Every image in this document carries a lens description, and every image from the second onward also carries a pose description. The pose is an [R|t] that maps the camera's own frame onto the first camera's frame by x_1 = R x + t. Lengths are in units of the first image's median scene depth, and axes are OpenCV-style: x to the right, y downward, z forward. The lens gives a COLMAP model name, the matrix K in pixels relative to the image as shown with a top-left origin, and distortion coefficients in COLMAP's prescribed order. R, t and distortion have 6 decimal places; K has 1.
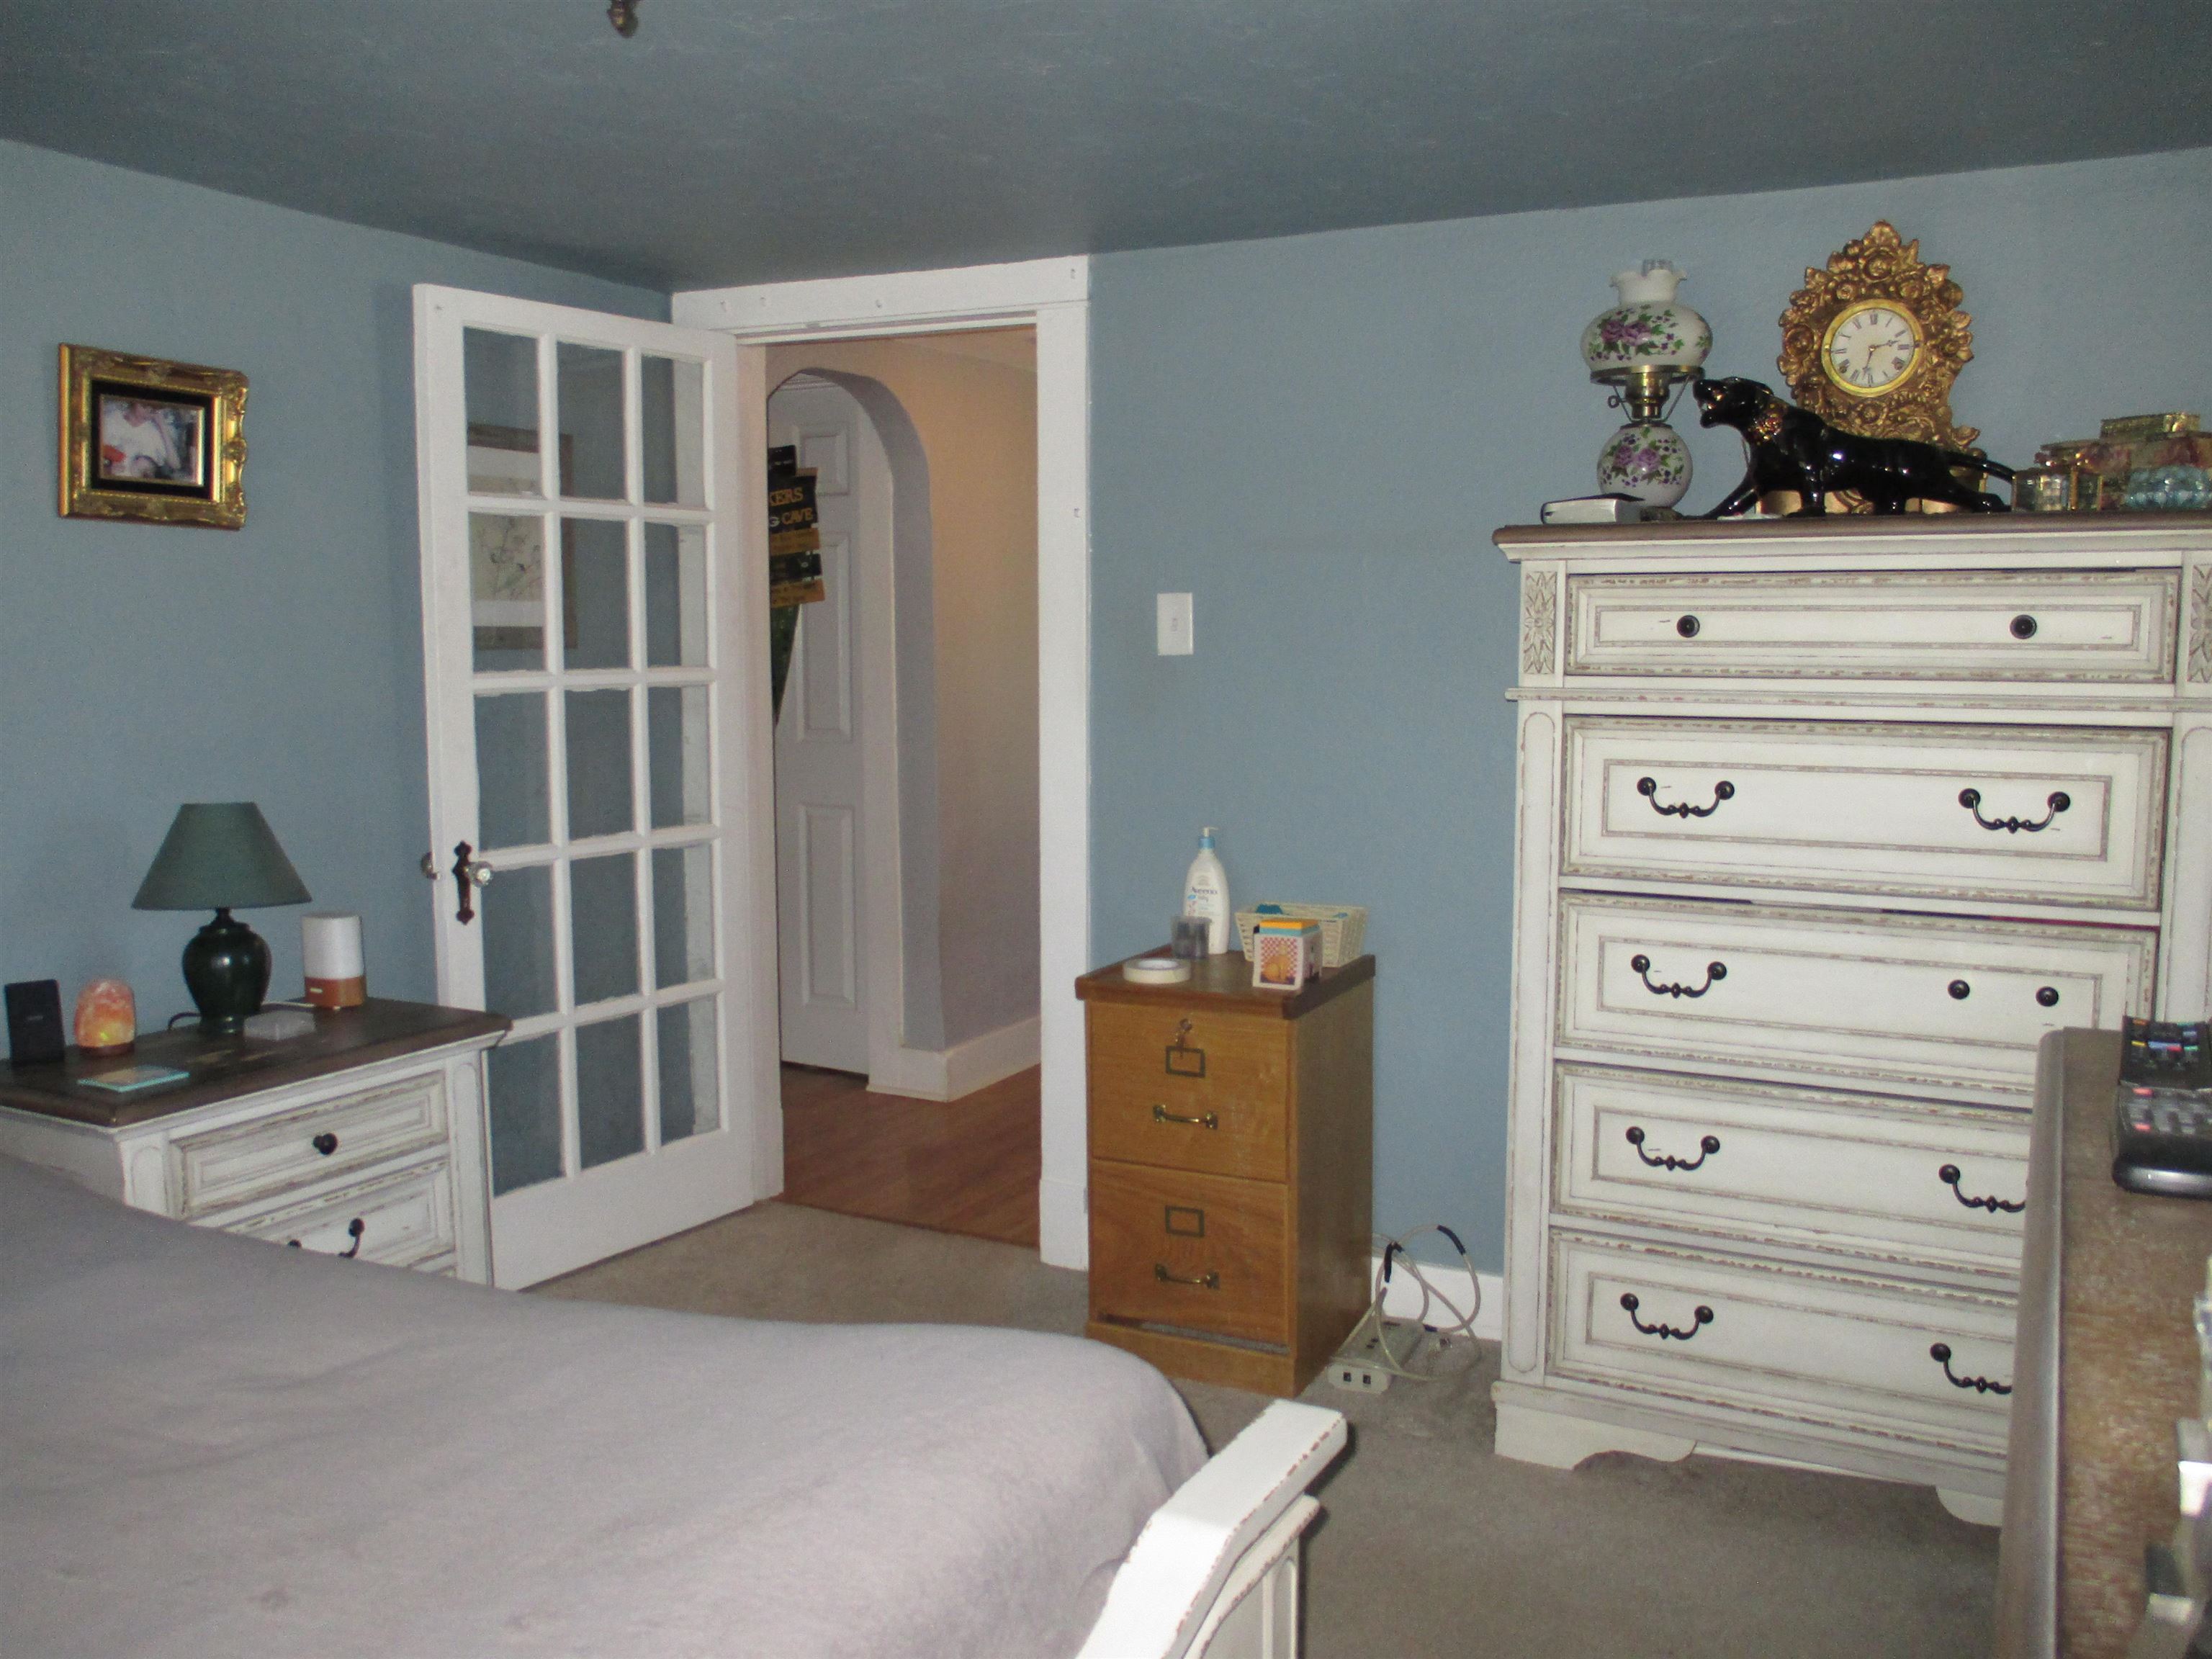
lens RADIAL K [[1820.1, 0, 1106.0], [0, 1820.1, 829.5], [0, 0, 1]] dist [-0.051969, 0.013044]
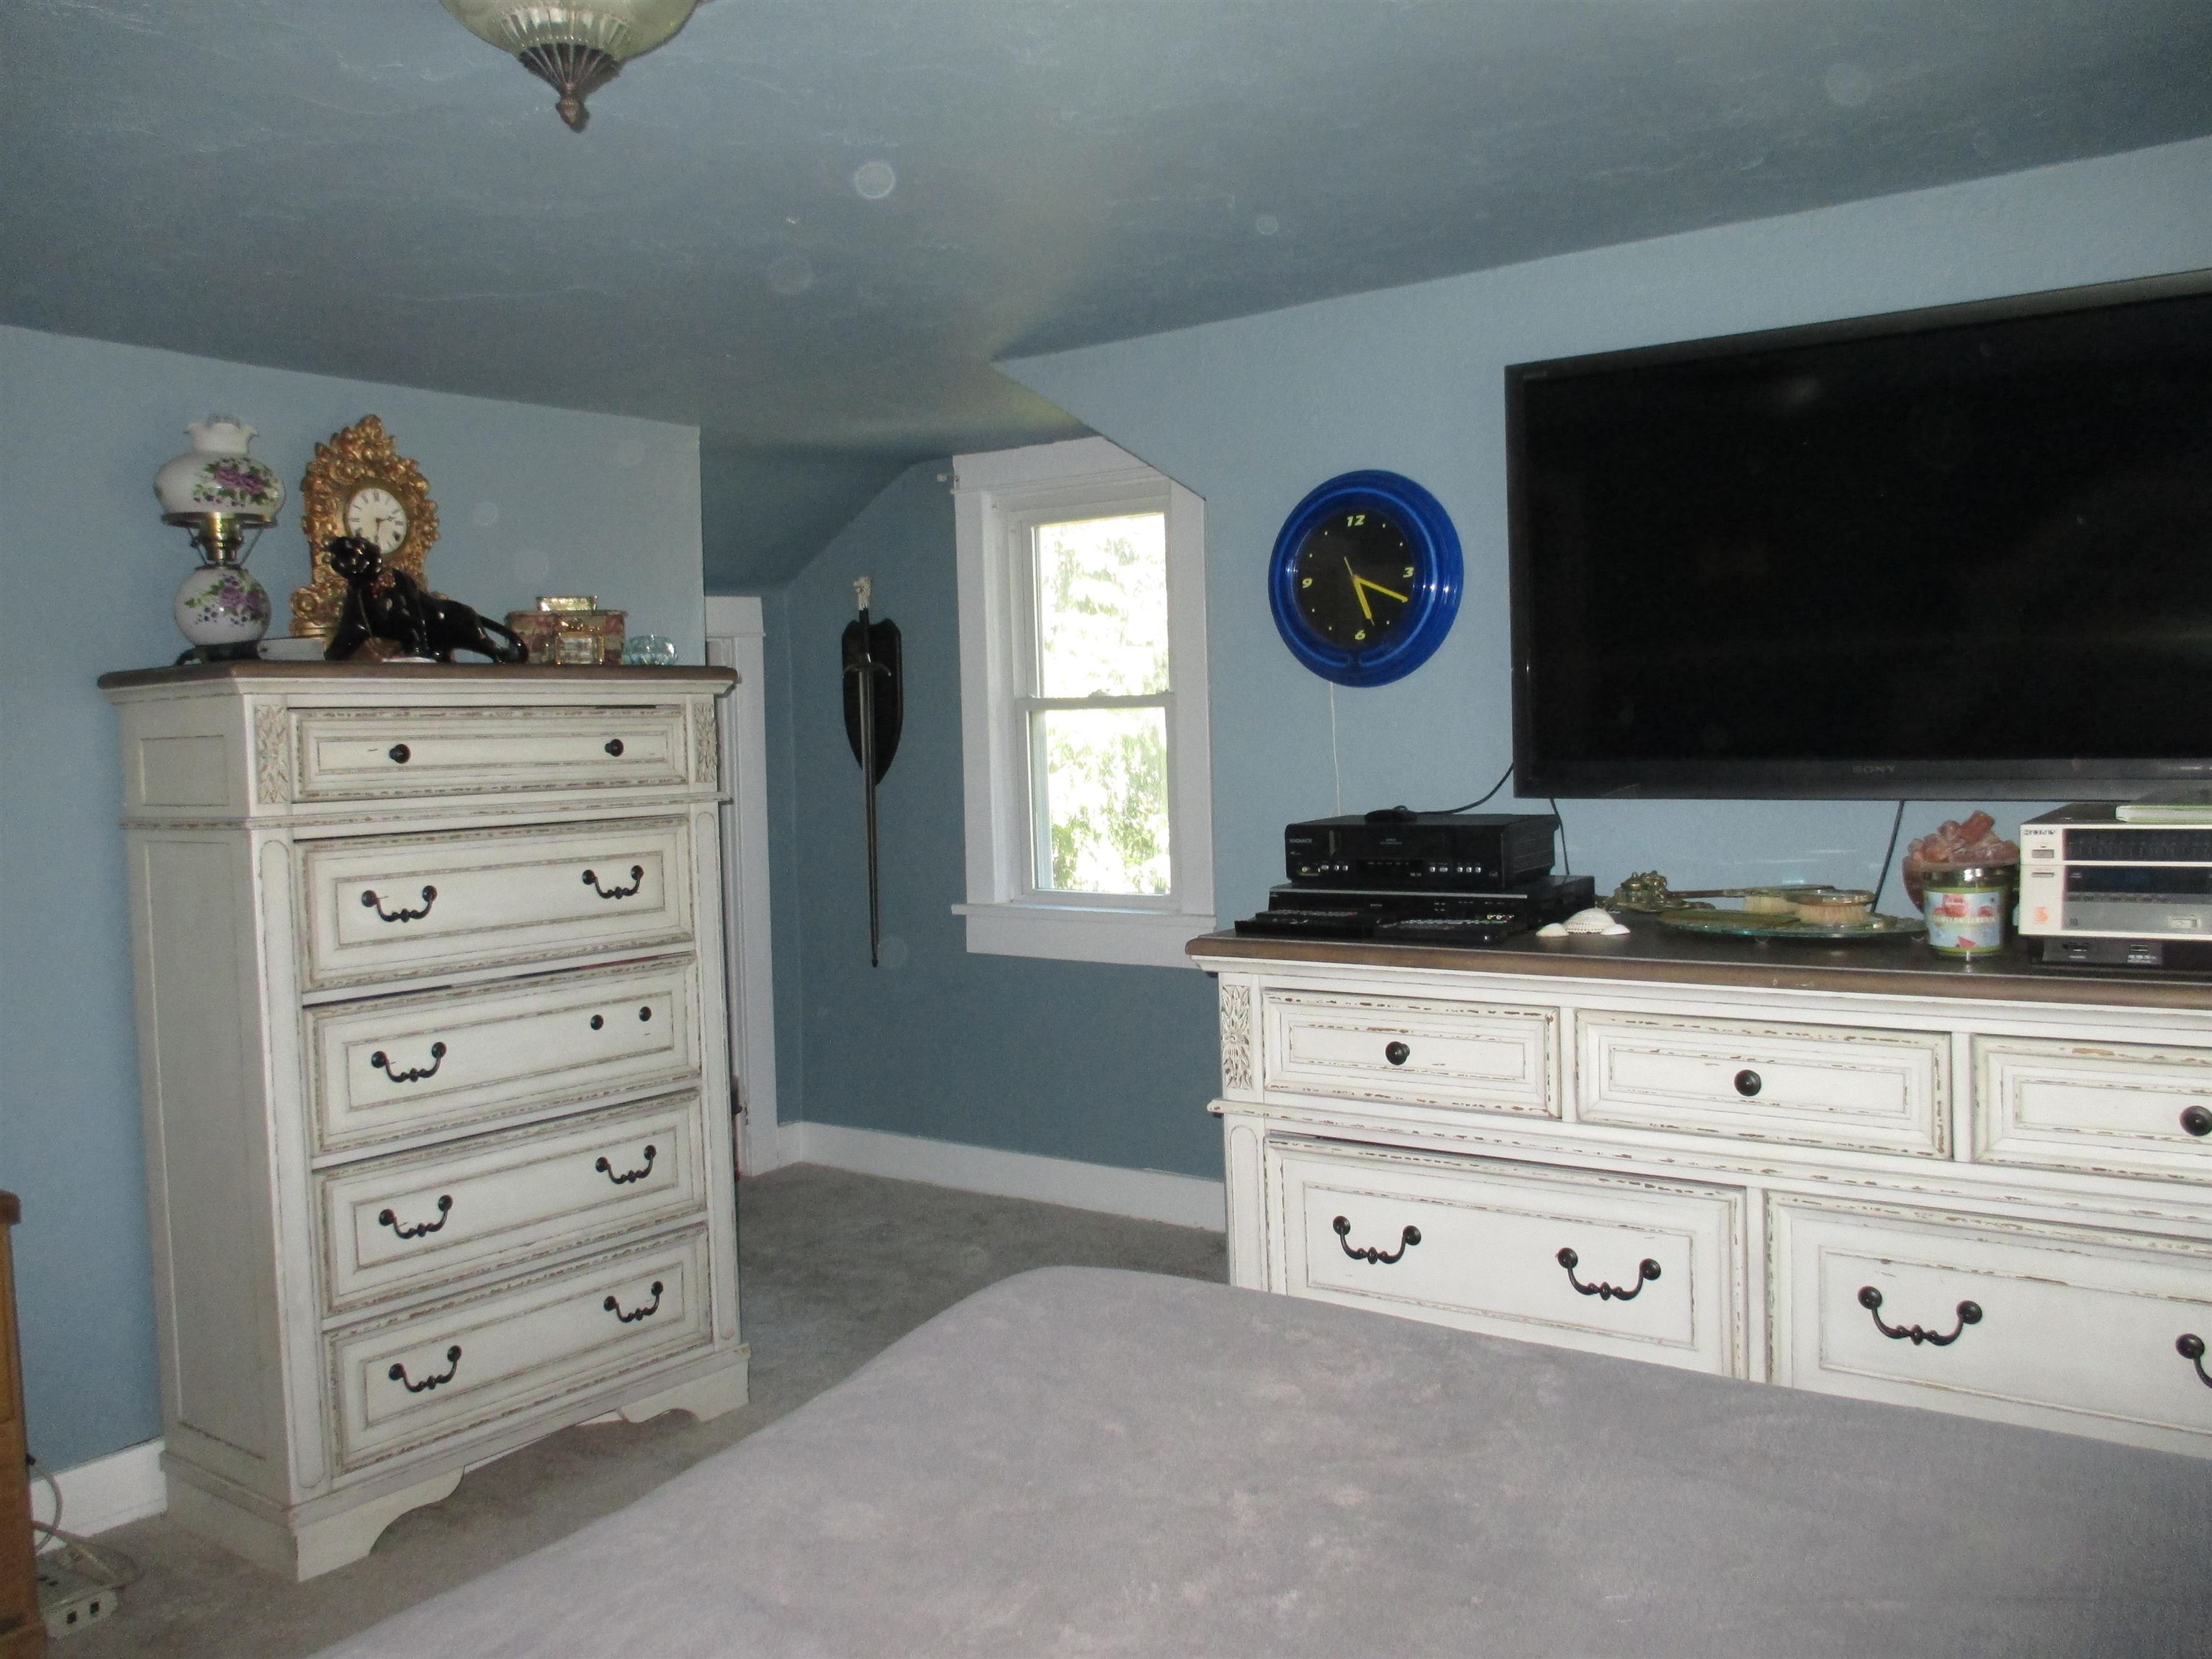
lens RADIAL K [[1820.1, 0, 1106.0], [0, 1820.1, 829.5], [0, 0, 1]] dist [-0.051969, 0.013044]
pose [[0.142736, -0.052802, 0.988351, -0.712079], [0.132968, 0.990547, 0.033716, -0.042233], [-0.980788, 0.126606, 0.148408, 0.383218]]
